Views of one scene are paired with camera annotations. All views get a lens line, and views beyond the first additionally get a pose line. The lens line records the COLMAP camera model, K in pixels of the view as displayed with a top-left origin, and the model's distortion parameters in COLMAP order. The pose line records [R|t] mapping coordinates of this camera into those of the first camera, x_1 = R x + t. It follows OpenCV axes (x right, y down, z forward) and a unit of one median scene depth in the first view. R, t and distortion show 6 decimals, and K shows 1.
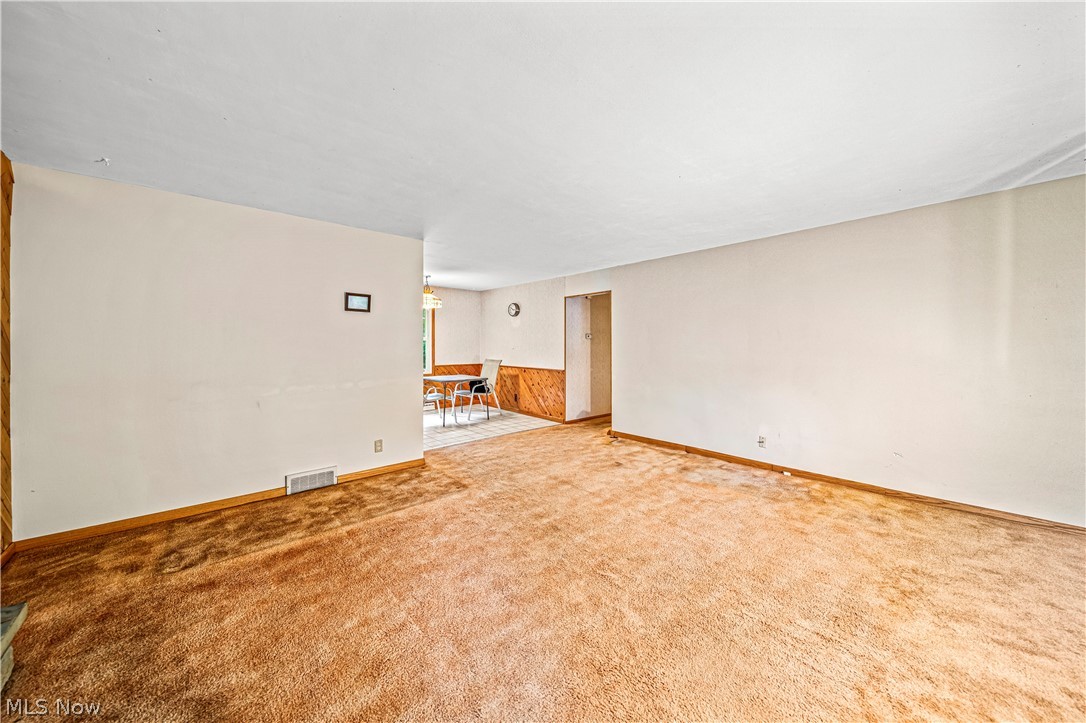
lens RADIAL K [[379.5, 0, 540.9], [0, 379.5, 360.1], [0, 0, 1]] dist [-0.000841, 0.000059]
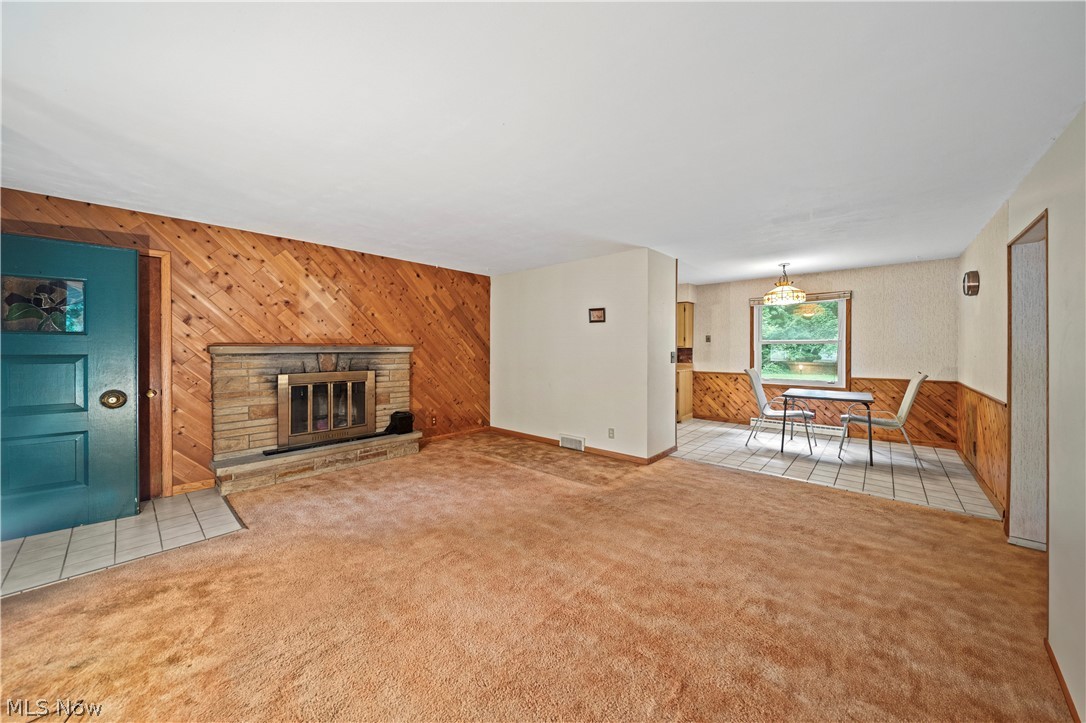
lens RADIAL K [[379.5, 0, 541.3], [0, 379.5, 352.2], [0, 0, 1]] dist [-0.000841, 0.000059]
pose [[0.111950, 0.006155, -0.993695, 0.785262], [-0.040279, 0.999187, 0.001651, -0.022822], [0.992897, 0.039840, 0.112107, 0.685652]]
